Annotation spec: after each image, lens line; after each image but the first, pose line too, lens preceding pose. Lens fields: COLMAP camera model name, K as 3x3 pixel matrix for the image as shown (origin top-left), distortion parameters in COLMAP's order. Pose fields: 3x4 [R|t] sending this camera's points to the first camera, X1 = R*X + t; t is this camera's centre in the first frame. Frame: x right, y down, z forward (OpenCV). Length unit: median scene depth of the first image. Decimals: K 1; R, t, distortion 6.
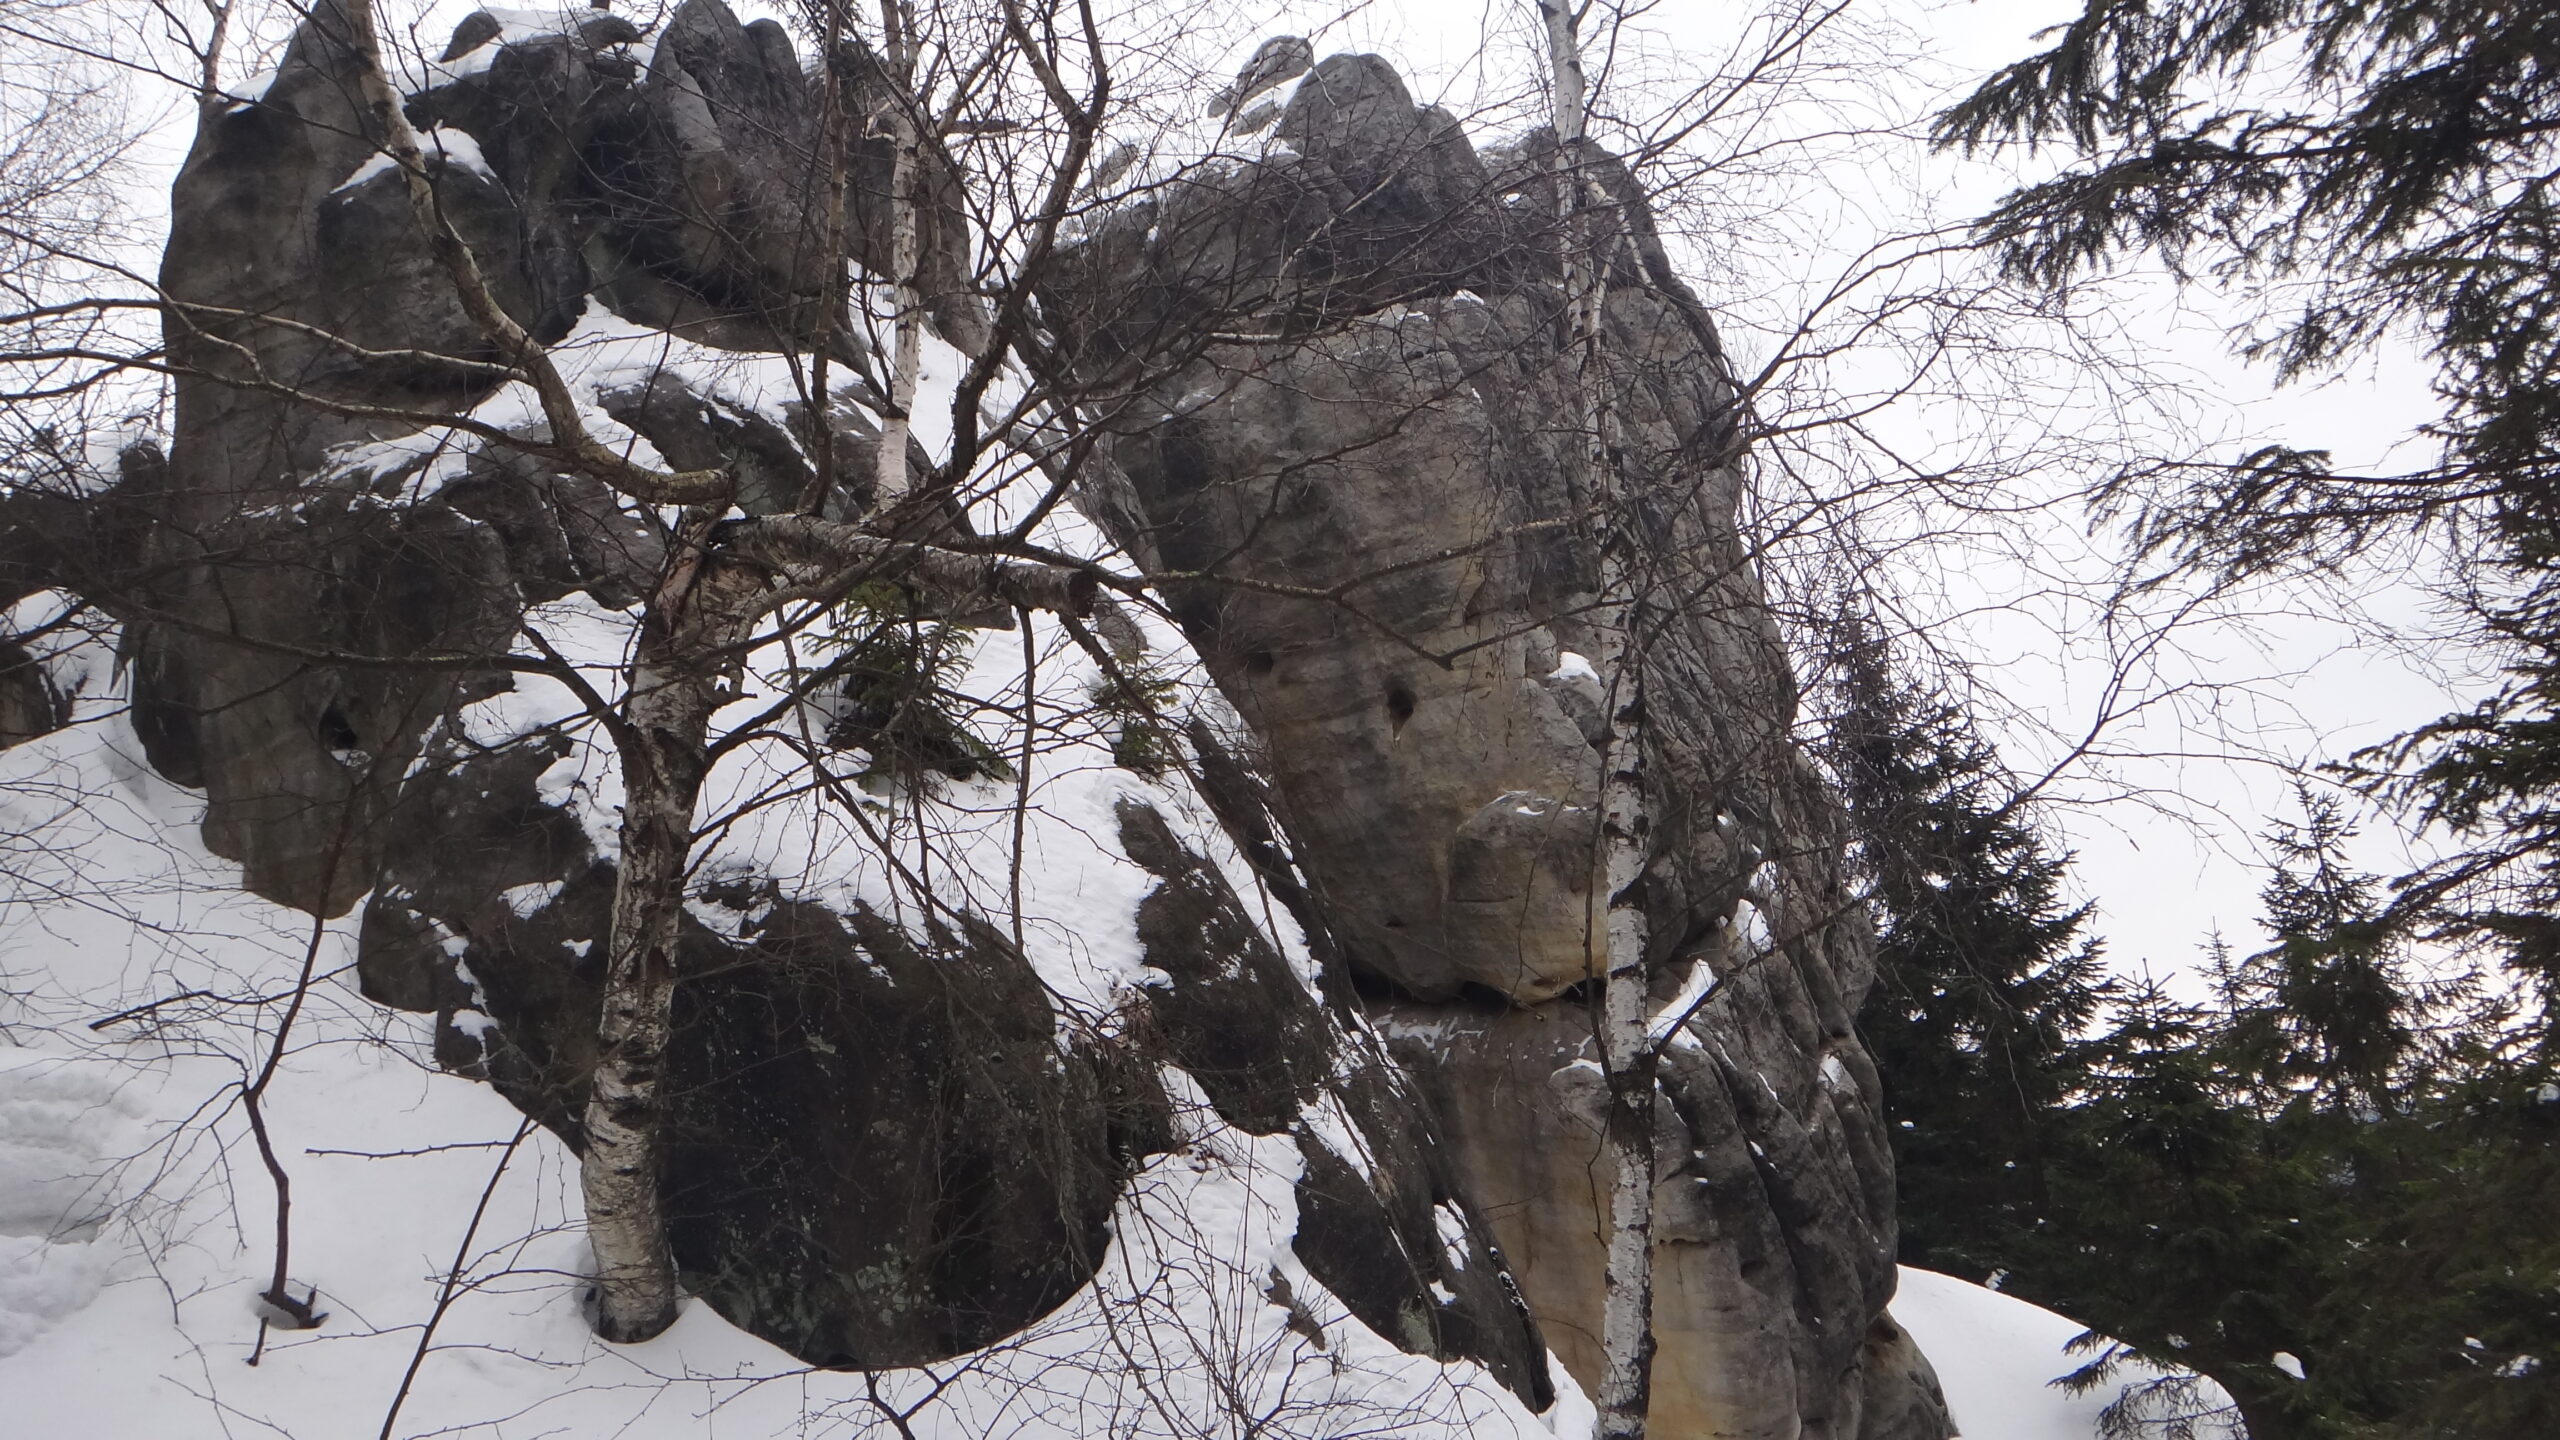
lens RADIAL K [[1671.0, 0, 1274.2], [0, 1671.0, 694.2], [0, 0, 1]] dist [-0.063529, 0.002750]
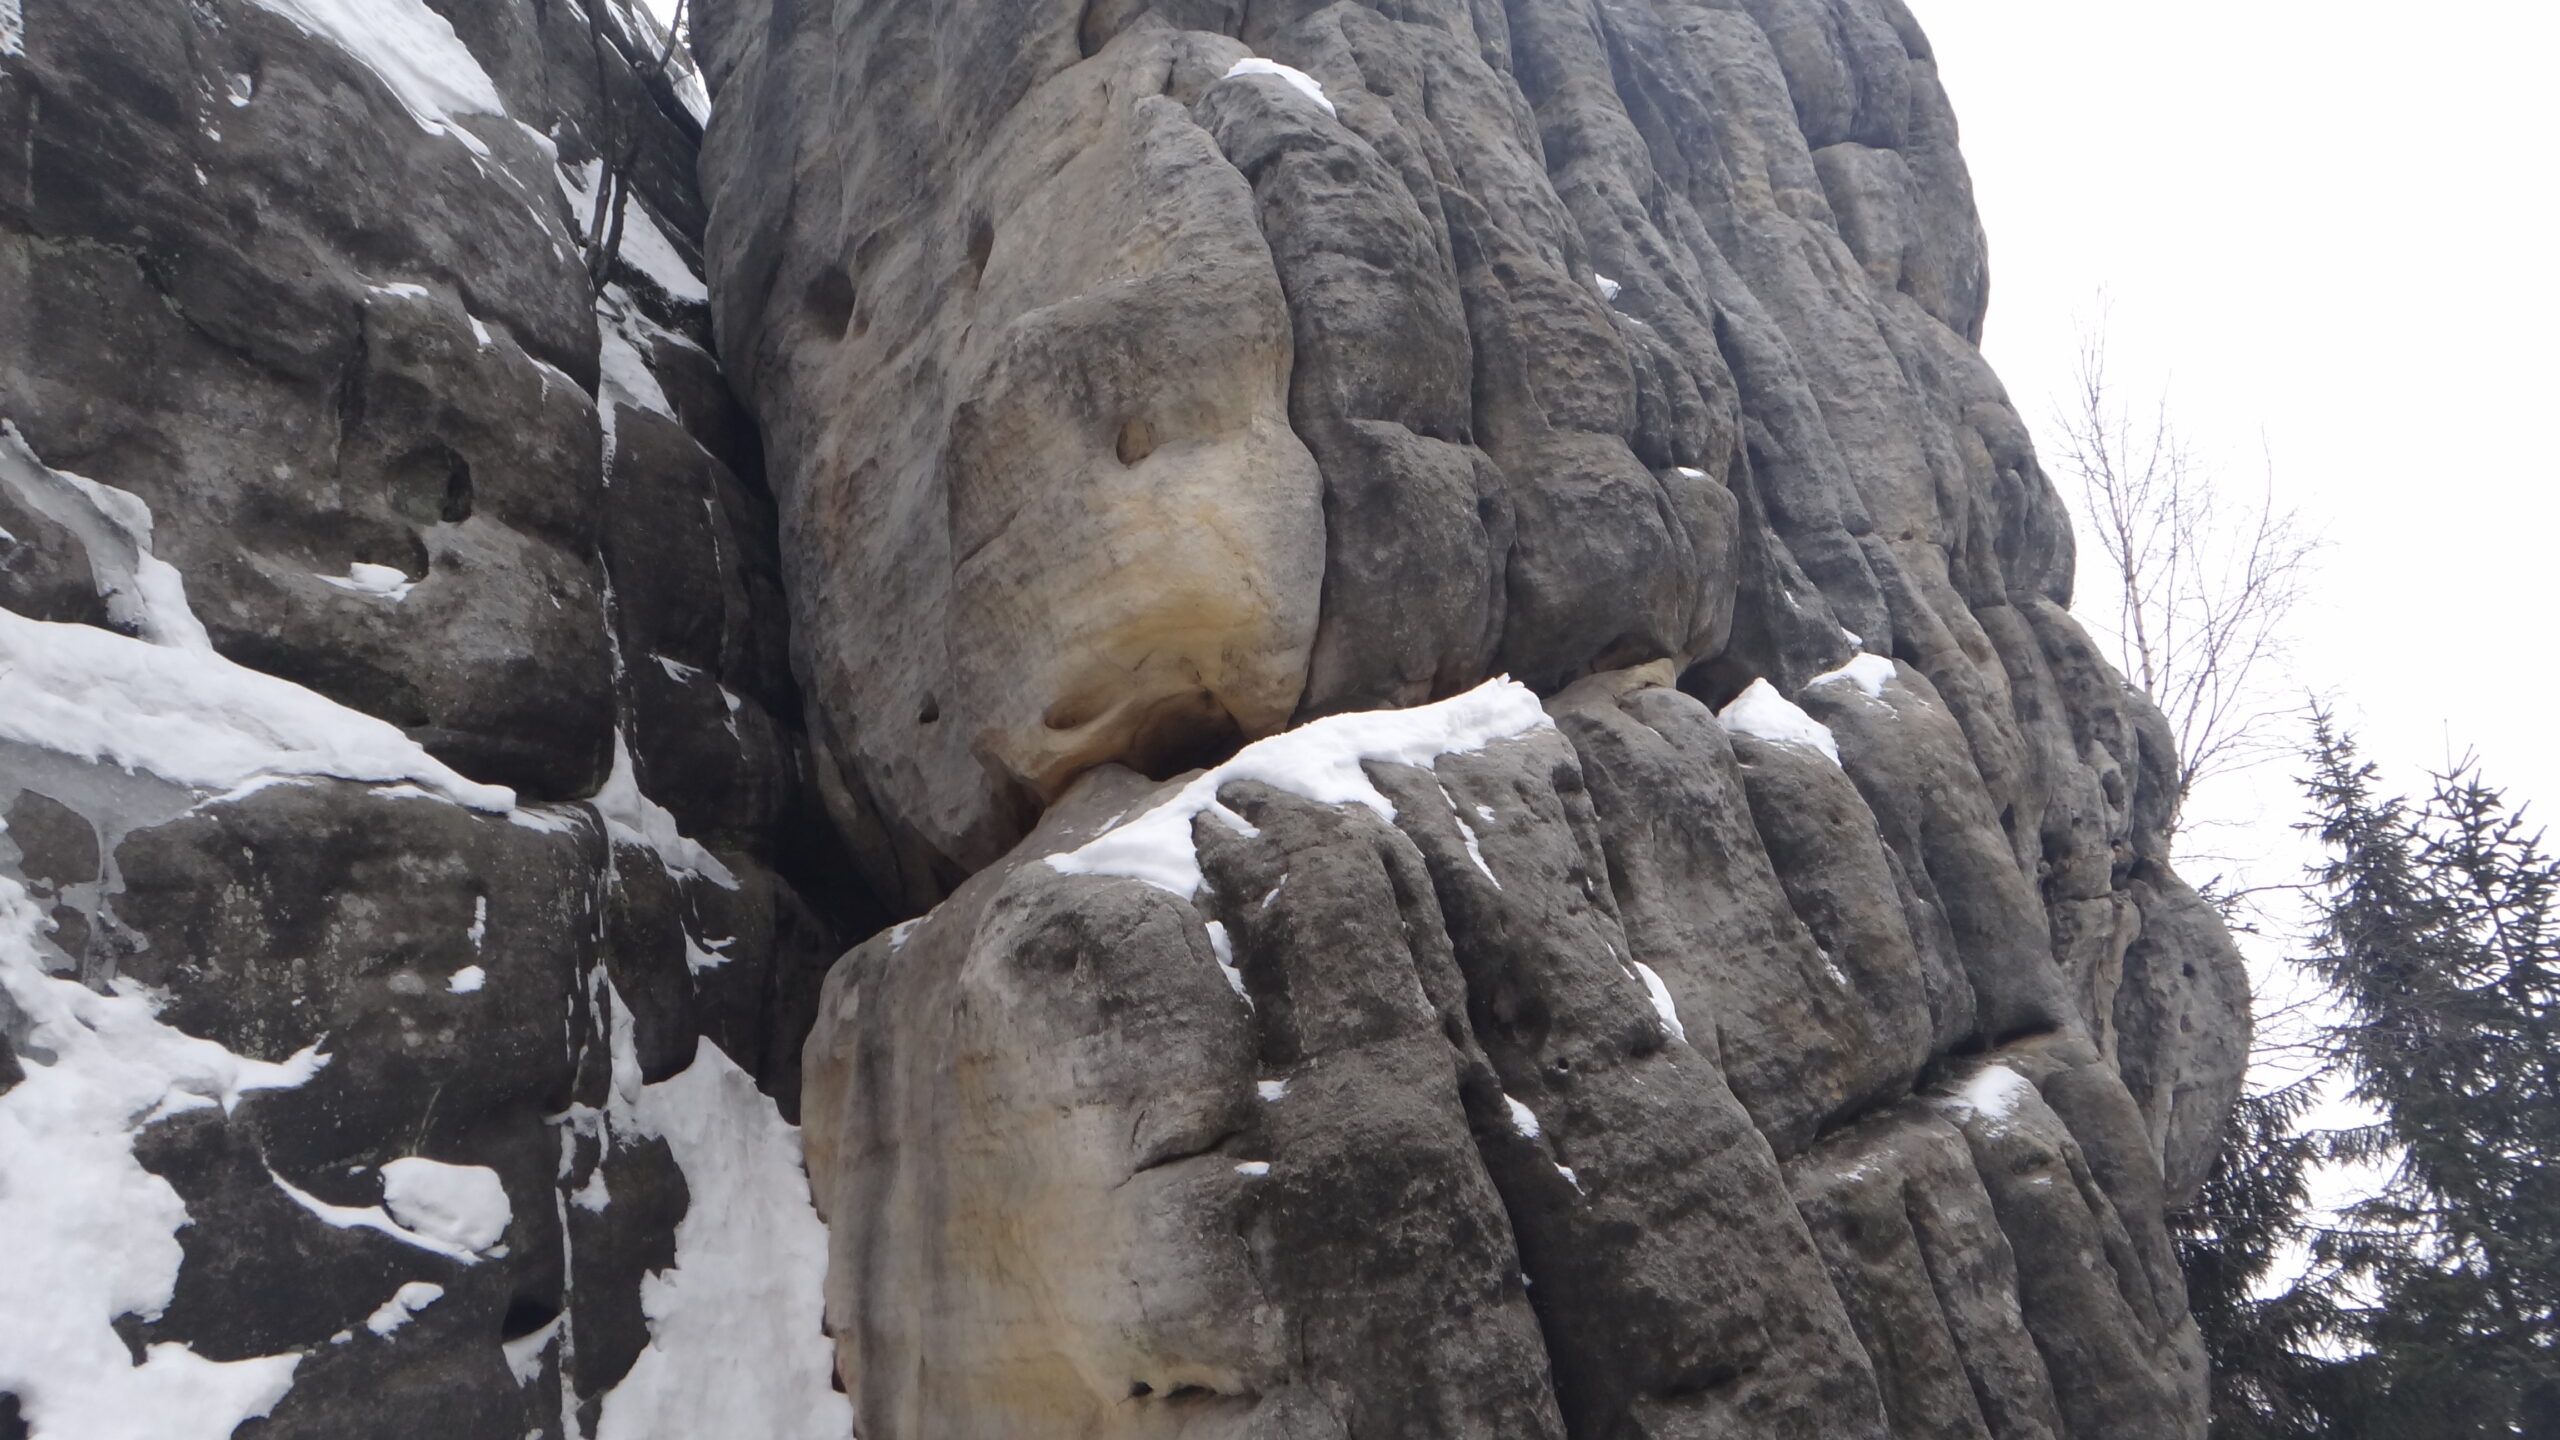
lens RADIAL K [[1770.5, 0, 1280.0], [0, 1770.5, 720.0], [0, 0, 1]] dist [-0.038195, 0.001449]
pose [[0.967419, -0.017222, -0.252594, 0.588611], [-0.034579, 0.979347, -0.199206, 0.477882], [0.250808, 0.201450, 0.946844, 1.187517]]
